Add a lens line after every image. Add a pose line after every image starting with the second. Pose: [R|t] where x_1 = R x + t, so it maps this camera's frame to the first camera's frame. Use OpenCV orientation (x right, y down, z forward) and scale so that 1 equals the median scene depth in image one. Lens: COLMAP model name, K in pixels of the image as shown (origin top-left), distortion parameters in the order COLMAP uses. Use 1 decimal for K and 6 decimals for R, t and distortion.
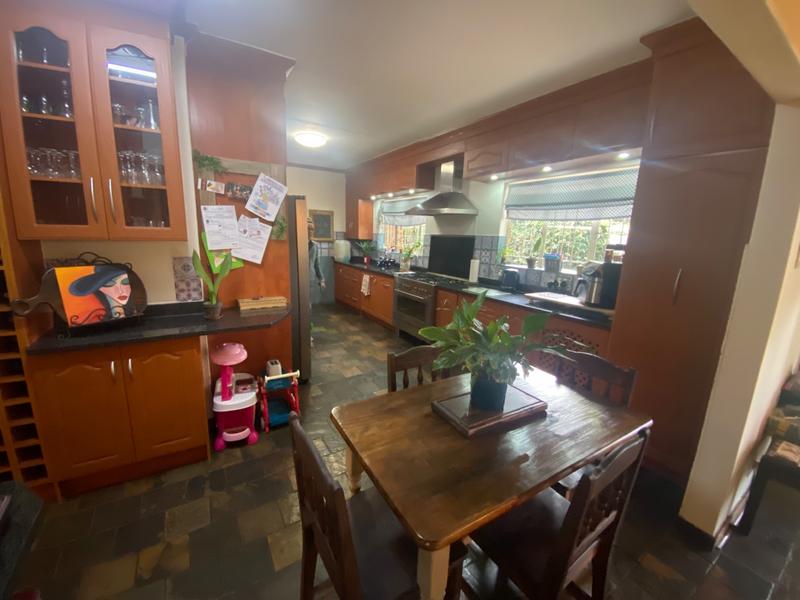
lens RADIAL K [[331.3, 0, 400.0], [0, 331.3, 300.0], [0, 0, 1]] dist [-0.000565, -0.000138]
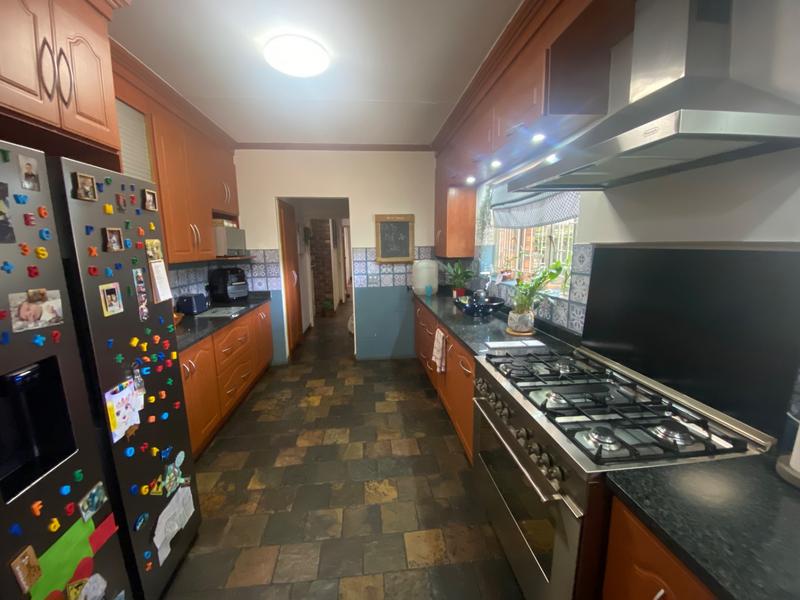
lens RADIAL K [[326.5, 0, 383.0], [0, 326.5, 297.9], [0, 0, 1]] dist [0.012323, -0.000028]
pose [[0.877448, 0.016739, -0.479380, 0.055191], [-0.034185, 0.999032, -0.027687, -0.103655], [0.478453, 0.040681, 0.877170, 0.497199]]
